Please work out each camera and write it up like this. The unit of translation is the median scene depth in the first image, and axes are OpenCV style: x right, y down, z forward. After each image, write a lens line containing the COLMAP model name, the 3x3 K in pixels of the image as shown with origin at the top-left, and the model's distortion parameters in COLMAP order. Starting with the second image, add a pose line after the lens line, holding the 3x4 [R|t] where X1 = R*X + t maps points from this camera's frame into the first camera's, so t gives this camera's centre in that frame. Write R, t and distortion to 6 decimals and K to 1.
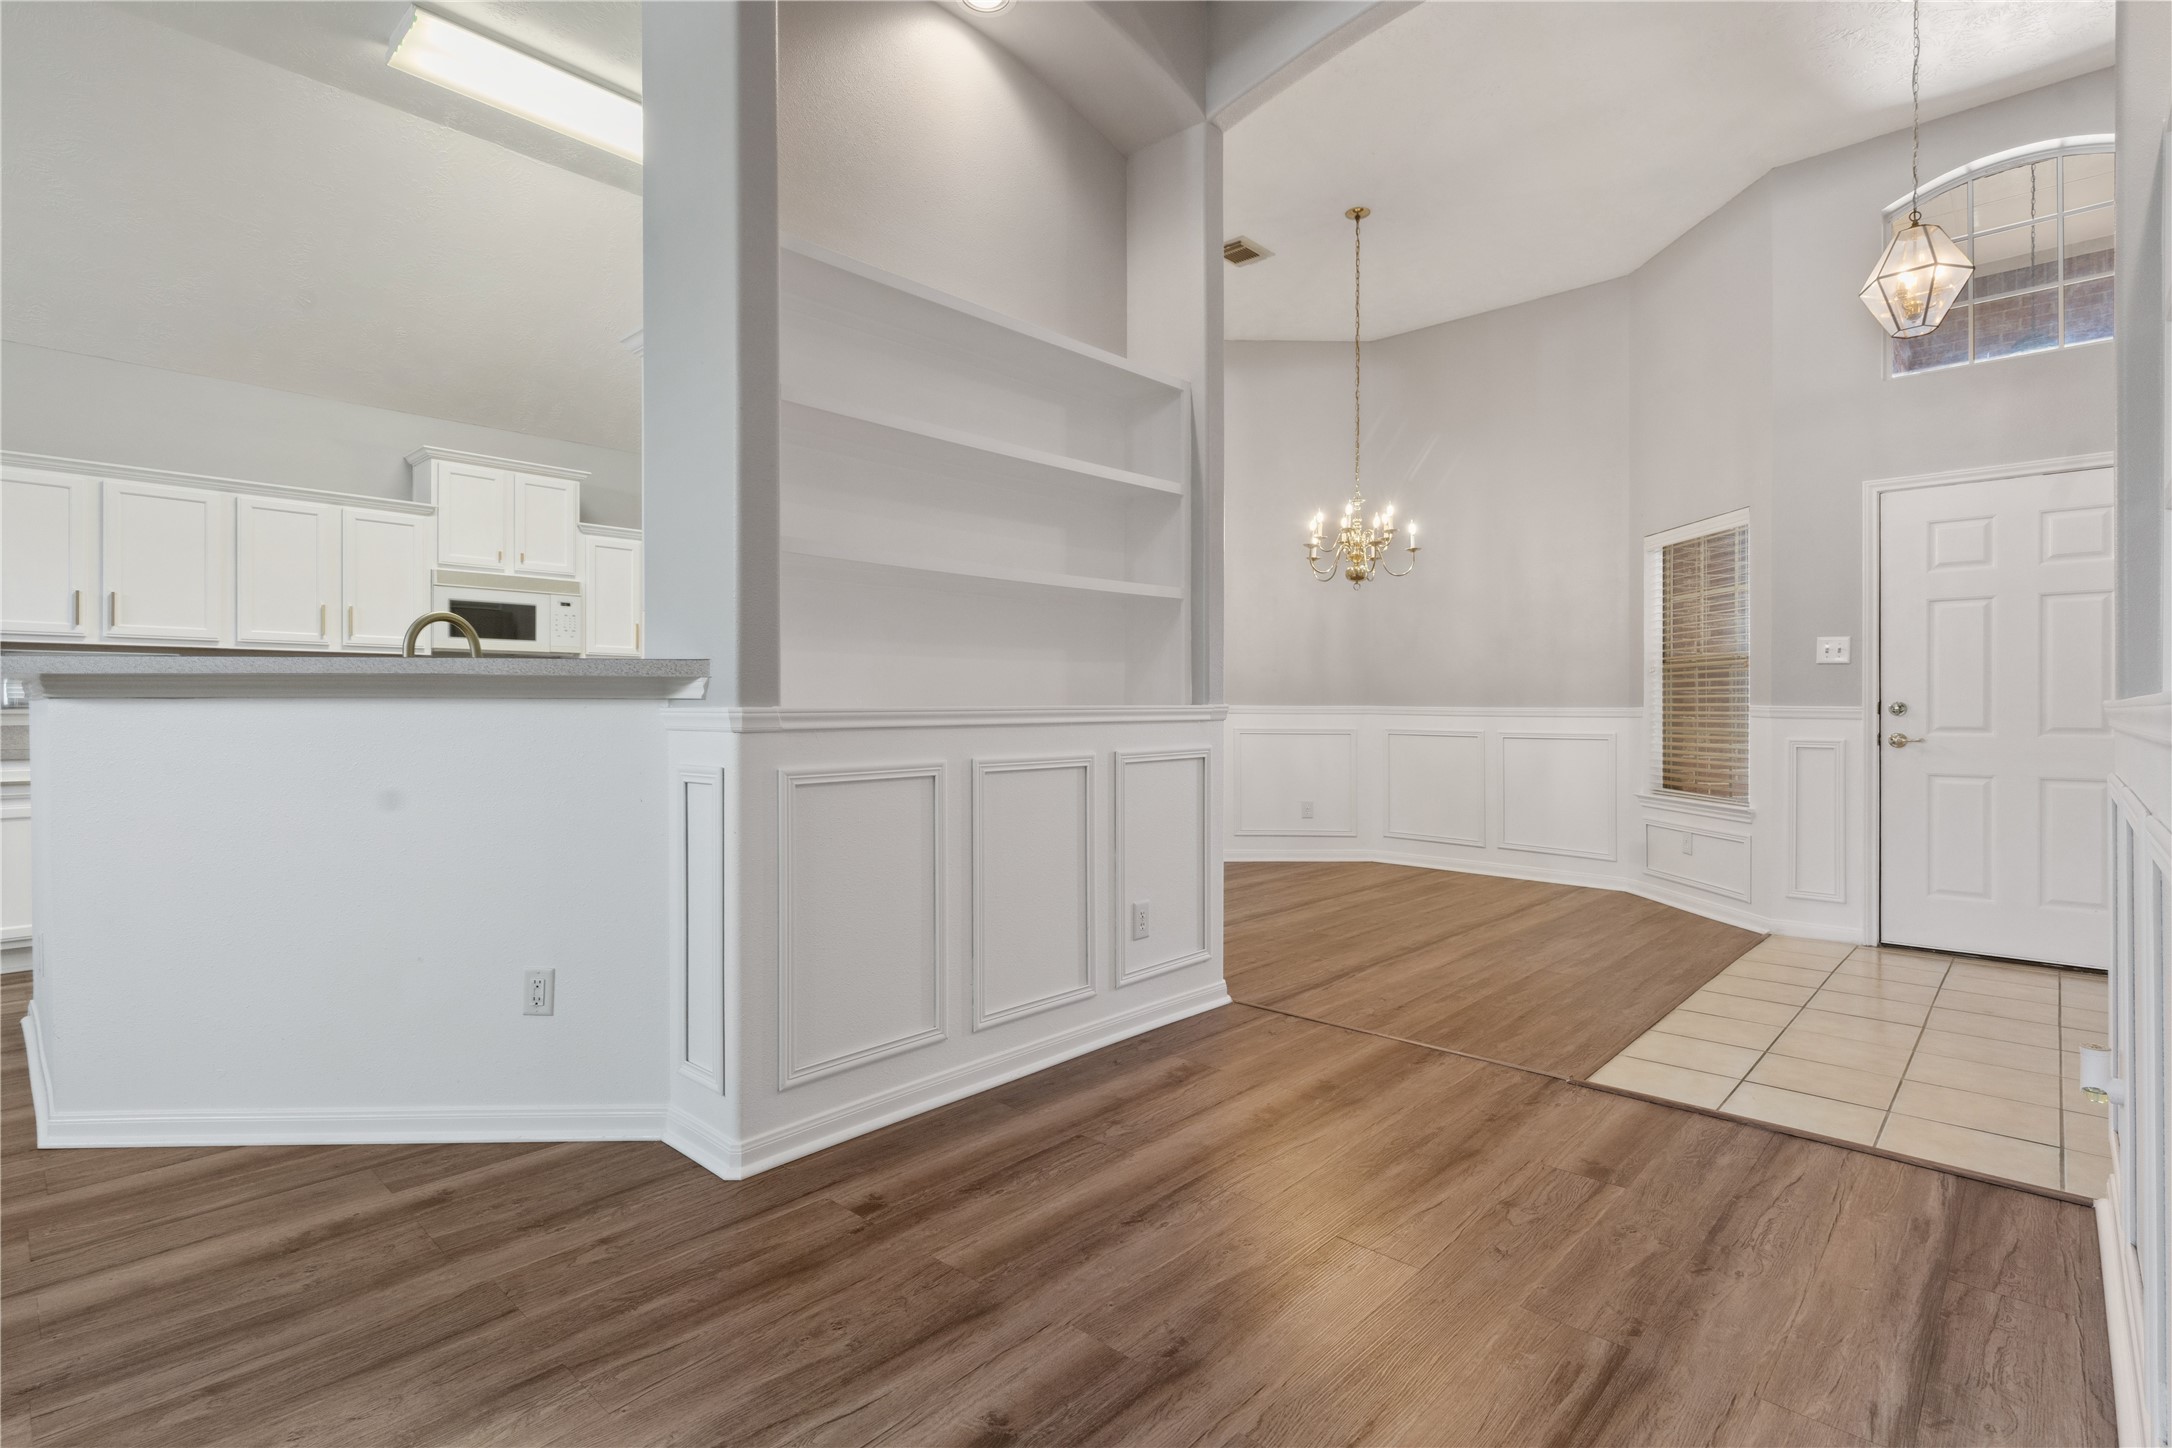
lens RADIAL K [[1036.6, 0, 1070.5], [0, 1036.6, 708.4], [0, 0, 1]] dist [0.002796, -0.000732]
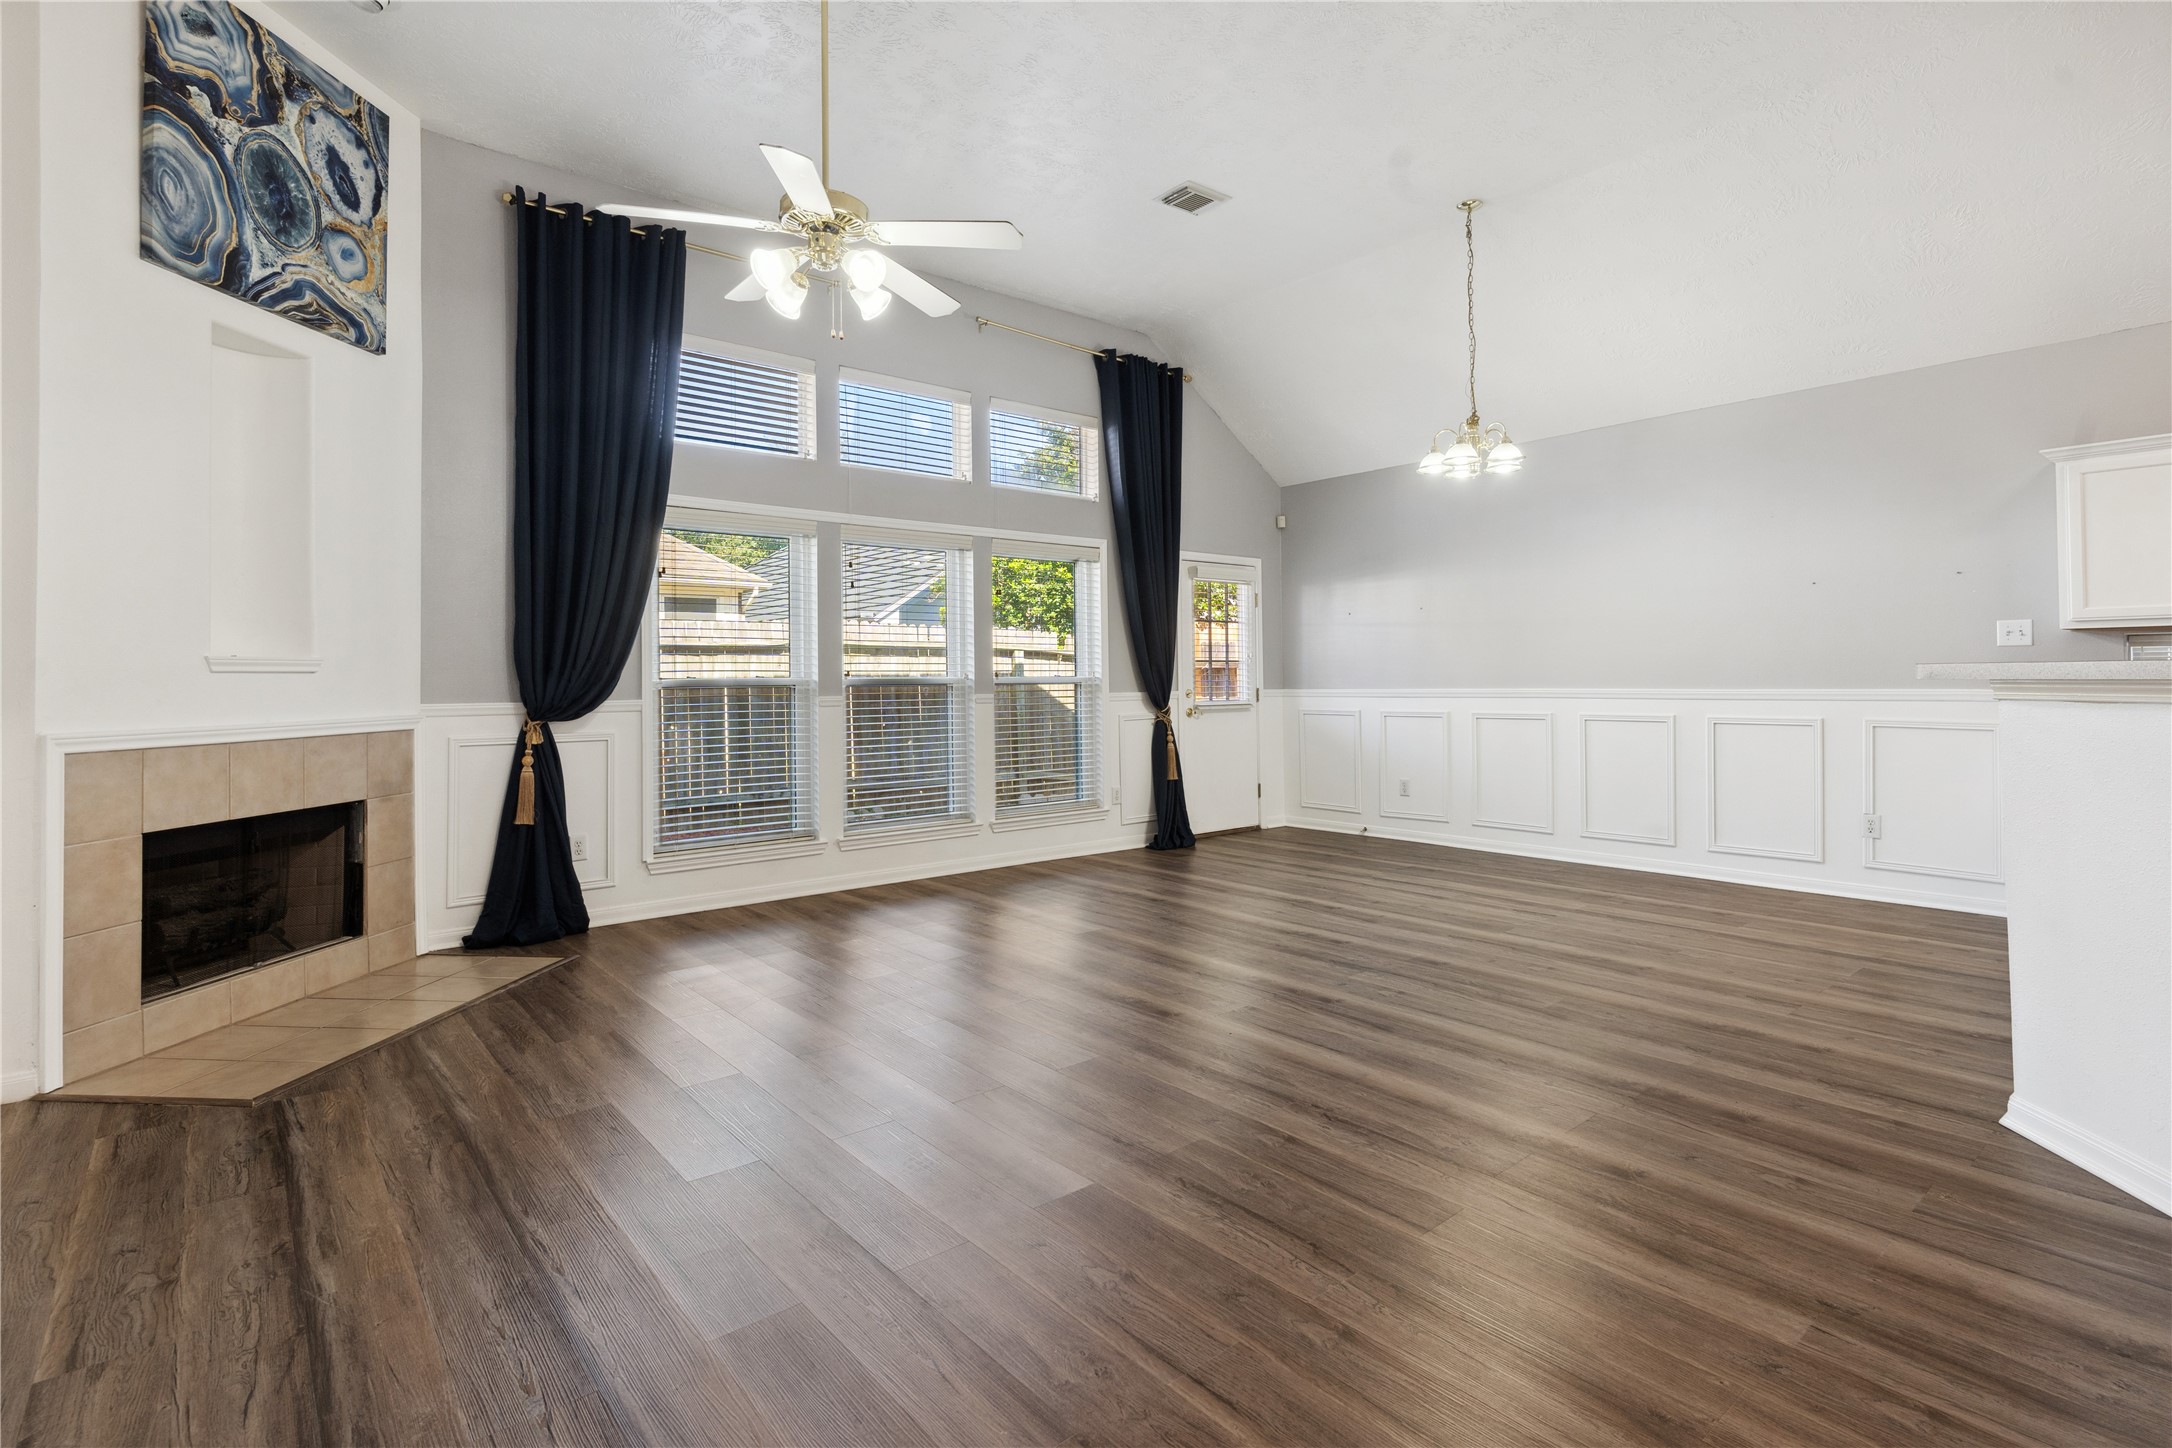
lens RADIAL K [[1036.6, 0, 1088.4], [0, 1036.6, 650.7], [0, 0, 1]] dist [0.002796, -0.000732]
pose [[-0.114776, -0.024405, -0.993092, 0.110118], [0.010747, 0.999609, -0.025807, -0.026133], [0.993333, -0.013635, -0.114469, 0.117307]]
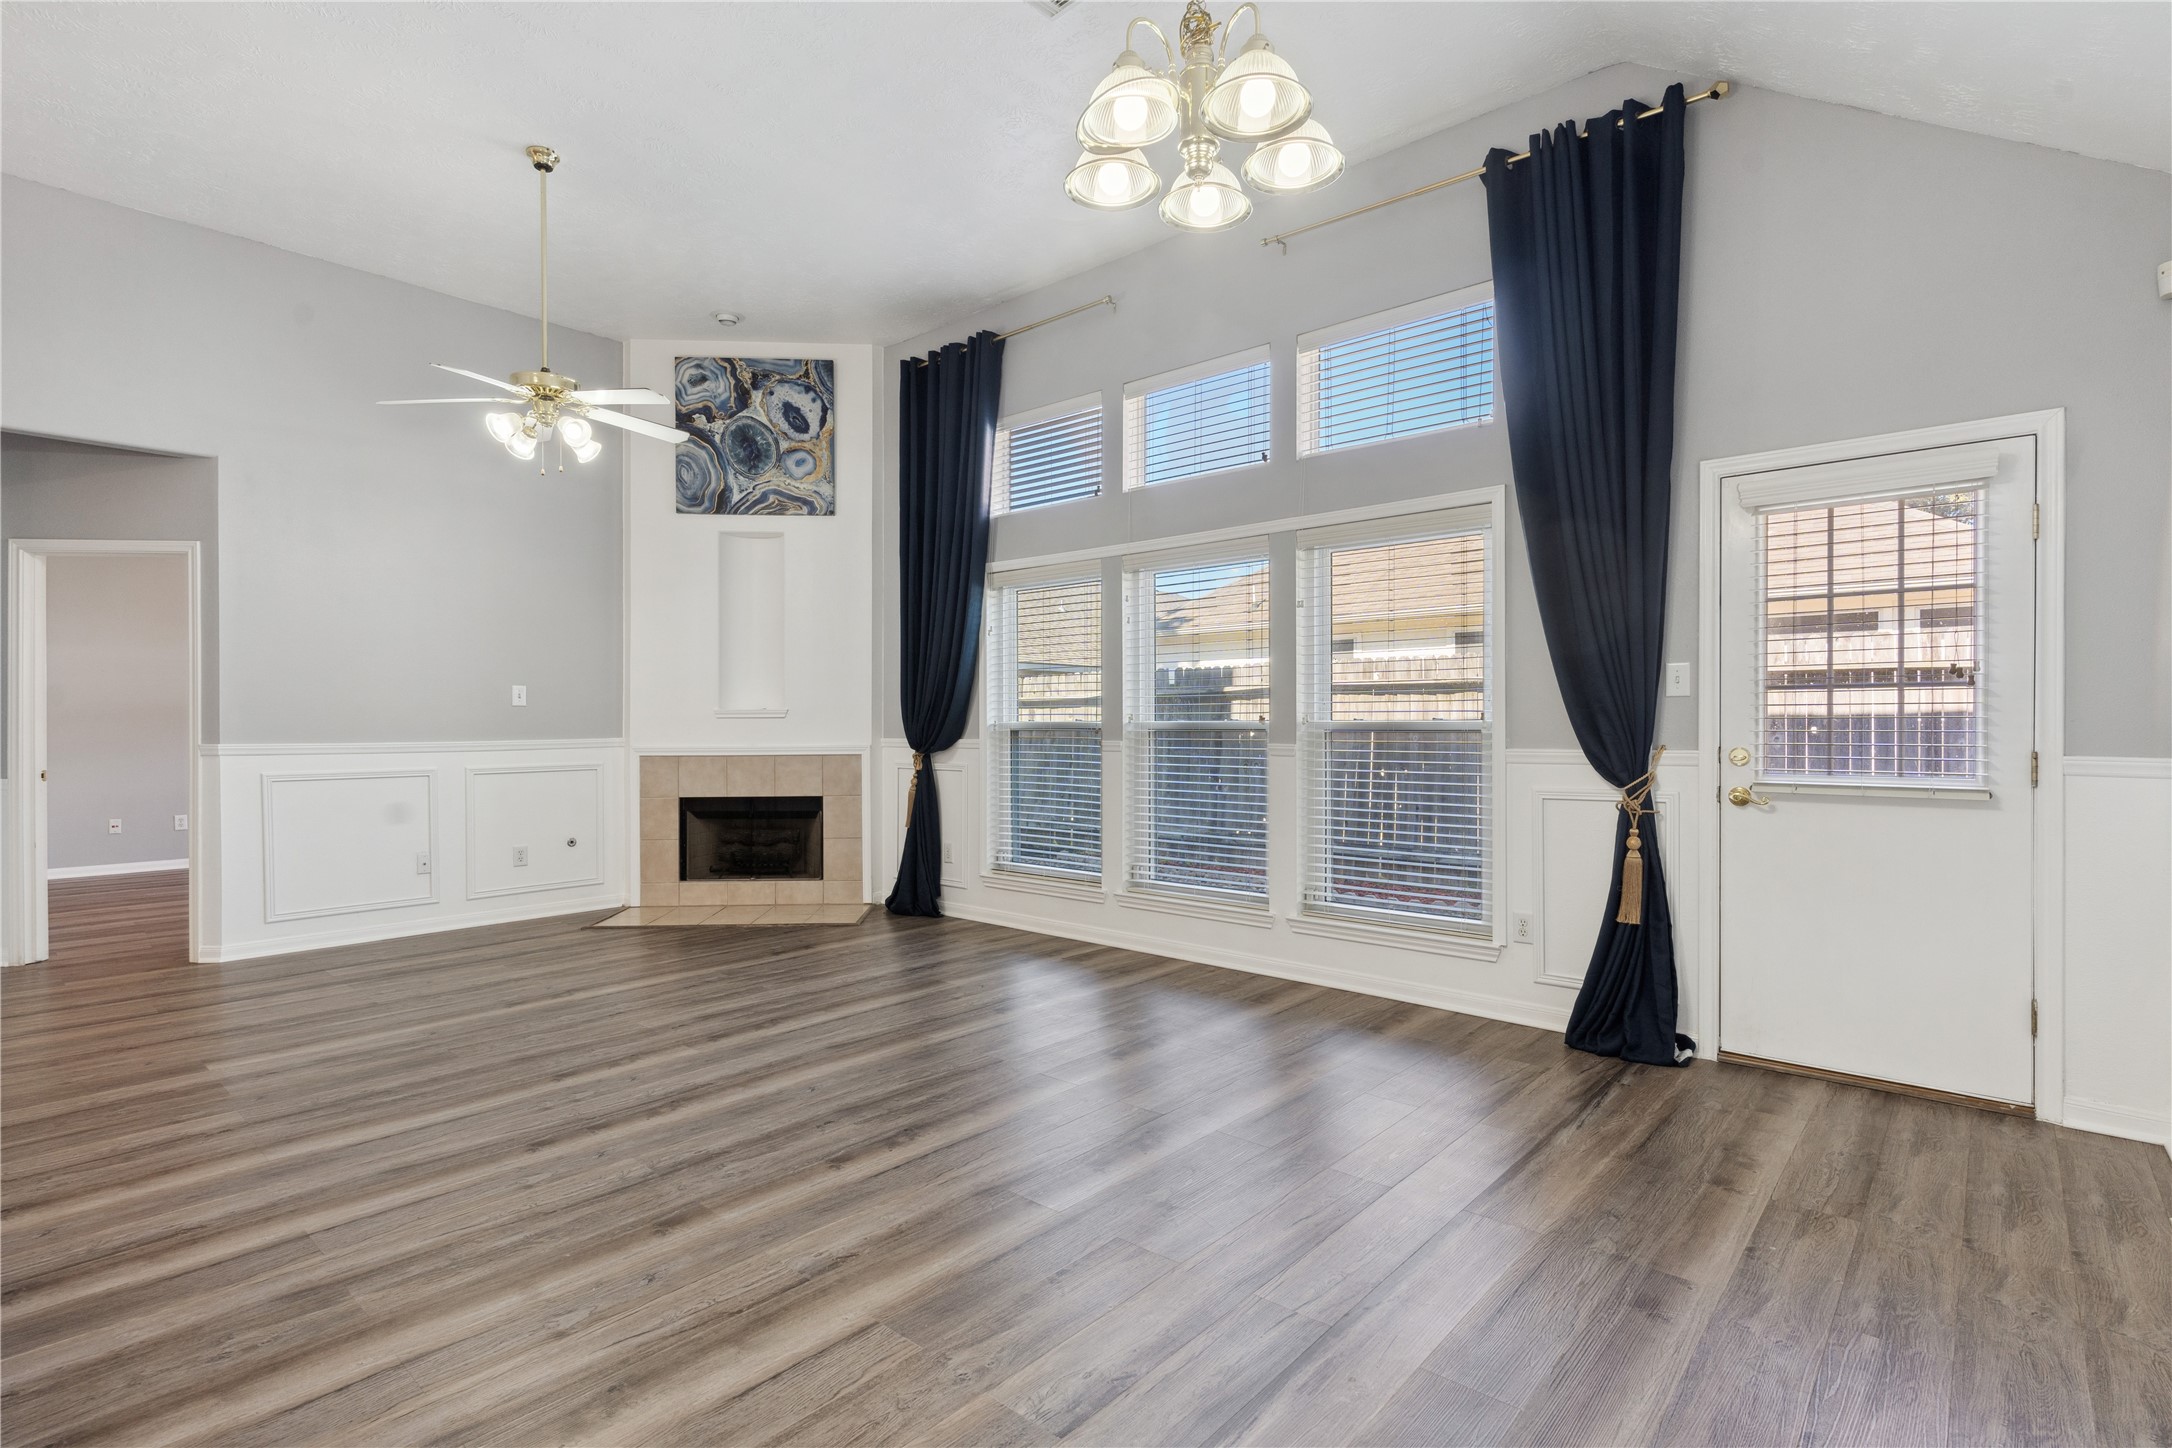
lens RADIAL K [[1036.6, 0, 1101.8], [0, 1036.6, 718.6], [0, 0, 1]] dist [0.002796, -0.000732]
pose [[-0.999188, 0.003434, -0.040136, -1.104243], [0.003723, 0.999968, -0.007129, -0.023462], [0.040110, -0.007272, -0.999169, 0.889279]]
